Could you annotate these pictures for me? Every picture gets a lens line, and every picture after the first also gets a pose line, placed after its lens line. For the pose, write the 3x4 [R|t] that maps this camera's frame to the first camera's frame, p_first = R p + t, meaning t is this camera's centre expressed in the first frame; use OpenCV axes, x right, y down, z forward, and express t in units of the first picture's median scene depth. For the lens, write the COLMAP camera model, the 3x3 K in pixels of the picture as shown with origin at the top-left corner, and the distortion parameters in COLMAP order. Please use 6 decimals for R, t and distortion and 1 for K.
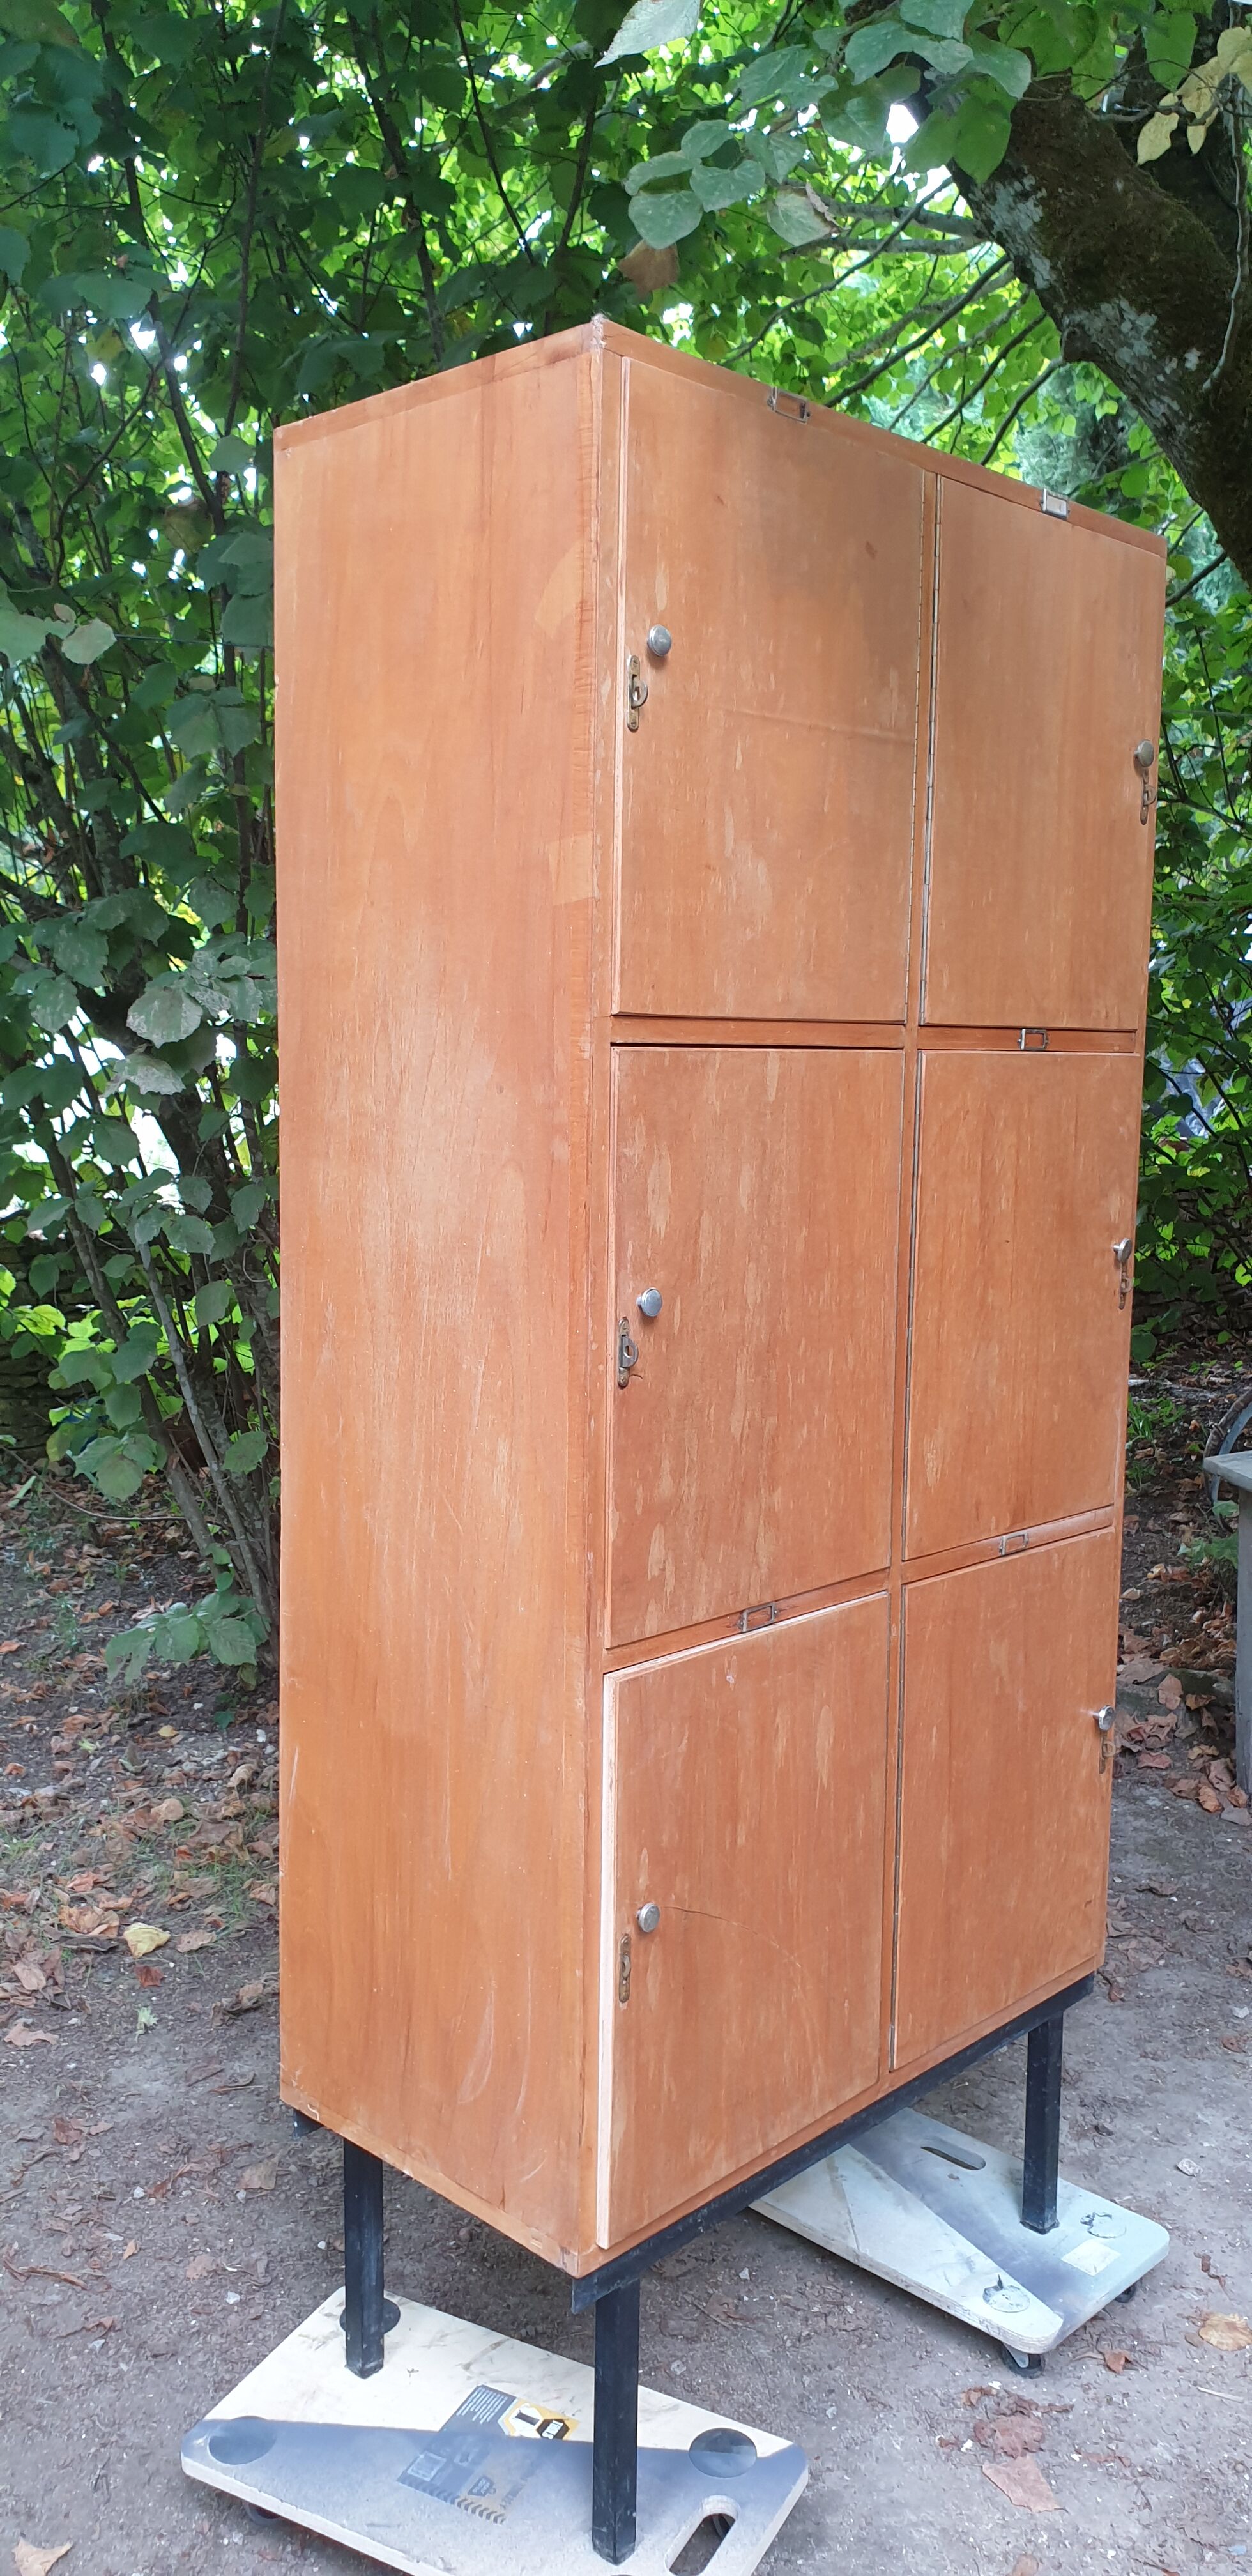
lens RADIAL K [[2008.5, 0, 624.6], [0, 2008.5, 1296.3], [0, 0, 1]] dist [0.037107, -0.031326]
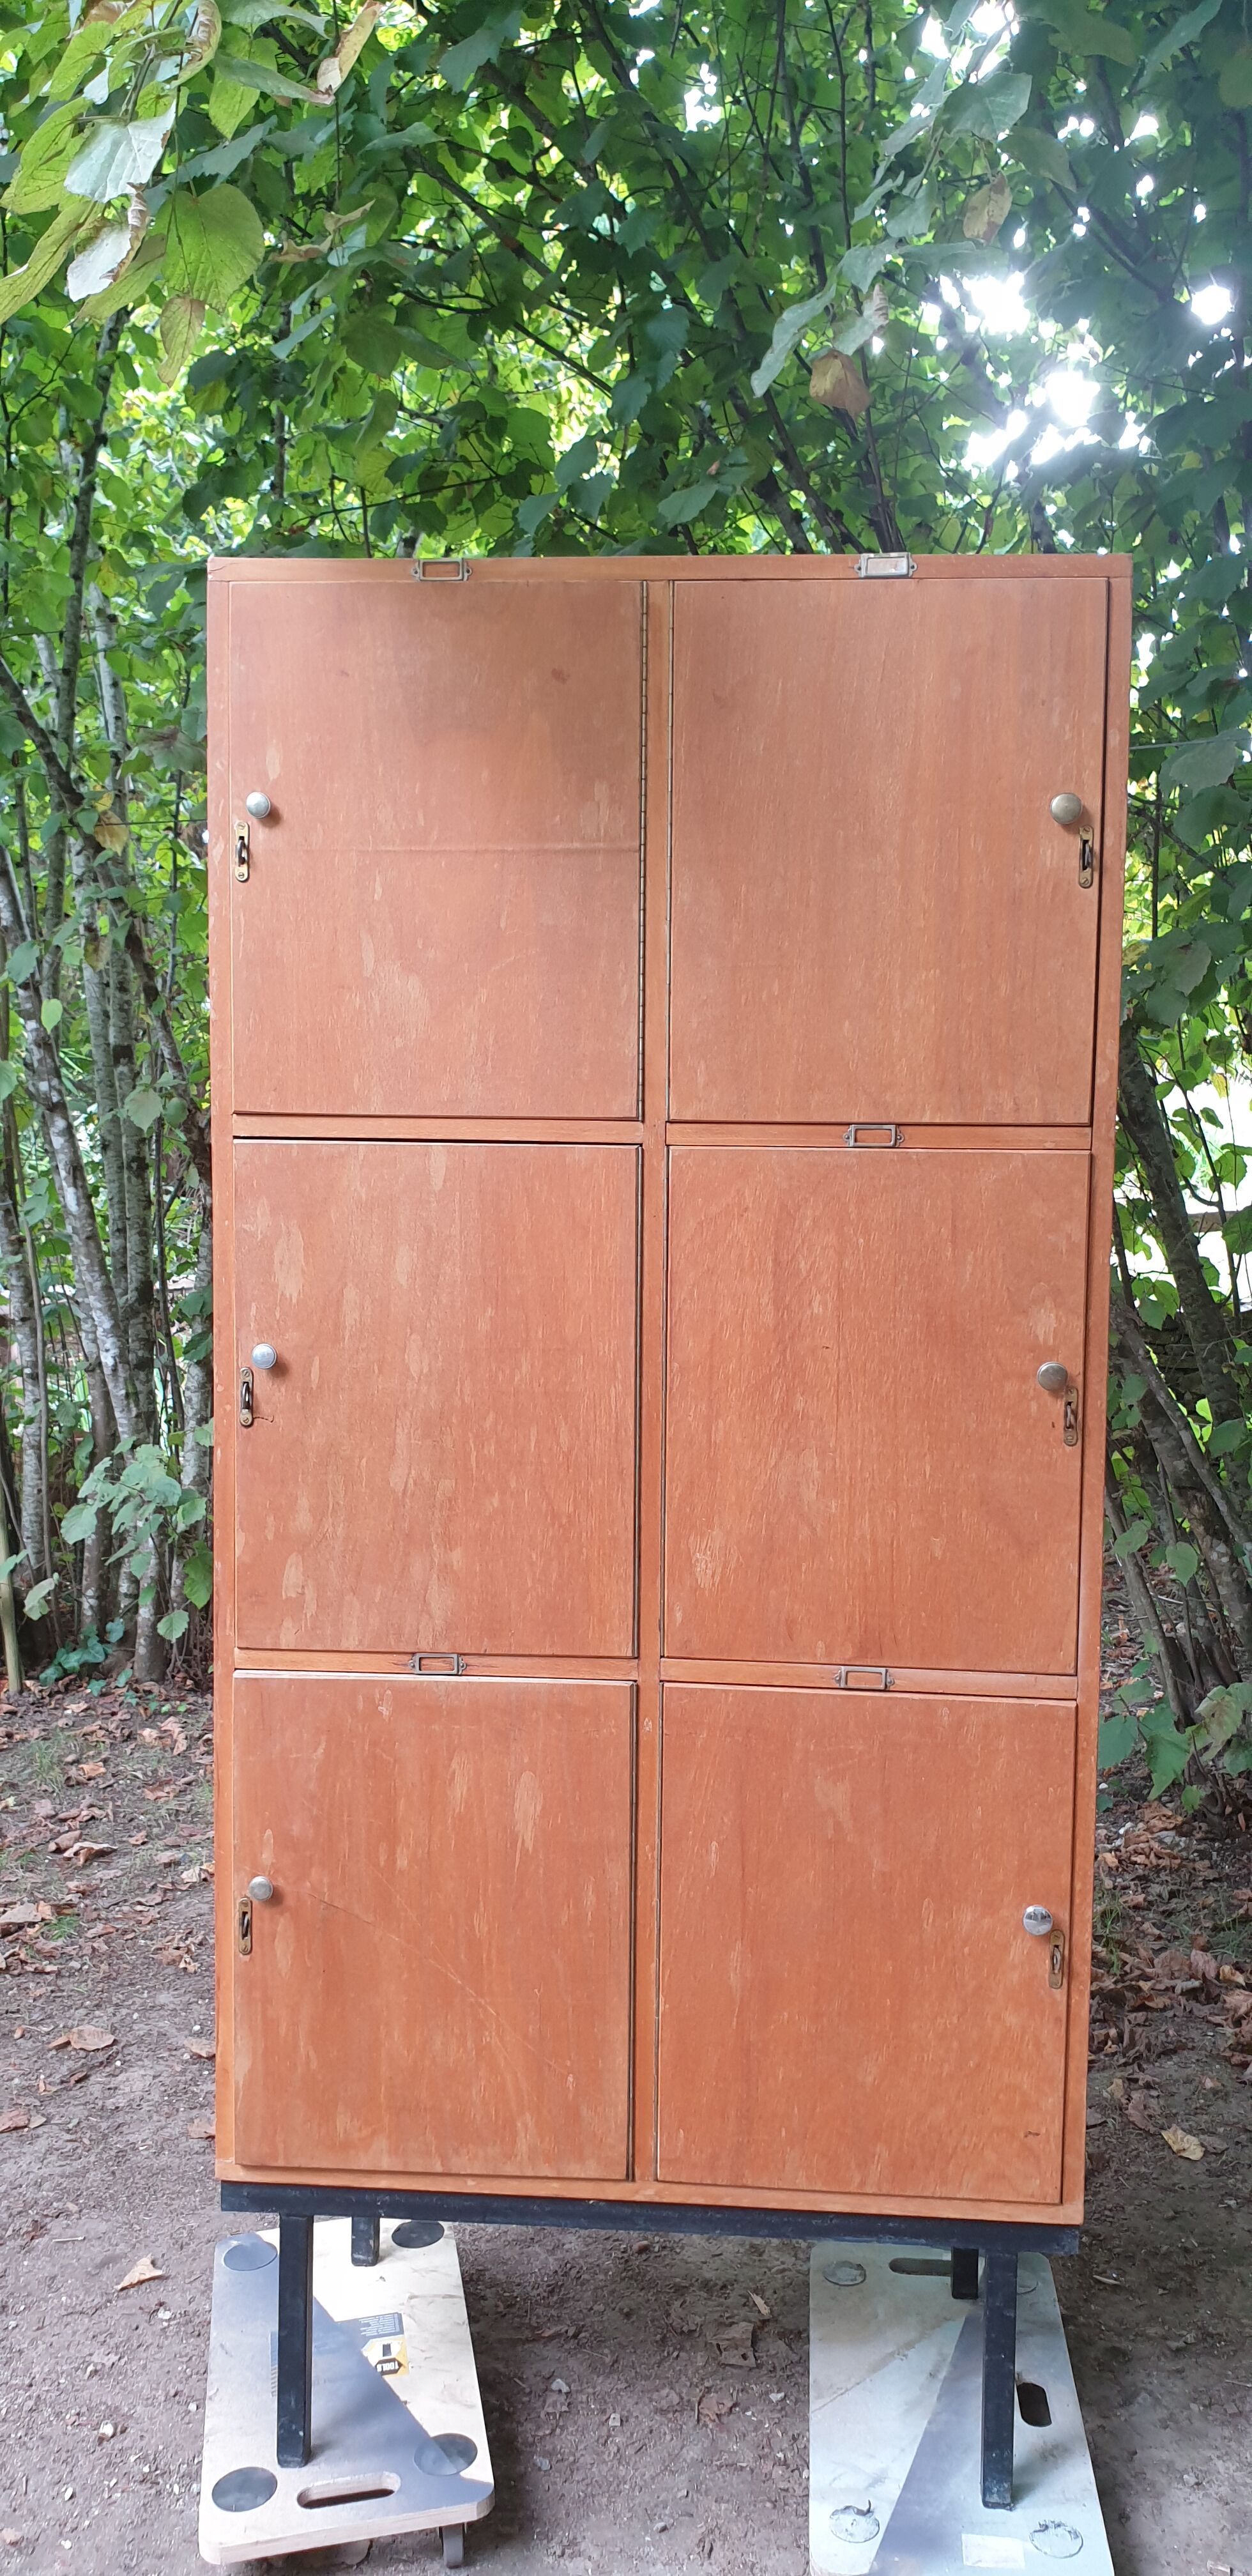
lens RADIAL K [[2008.5, 0, 684.2], [0, 2008.5, 1292.4], [0, 0, 1]] dist [0.037107, -0.031326]
pose [[0.641073, 0.055061, -0.765502, 0.968586], [-0.096115, 0.995330, -0.008900, -0.043101], [0.761438, 0.079282, 0.643372, 0.383235]]
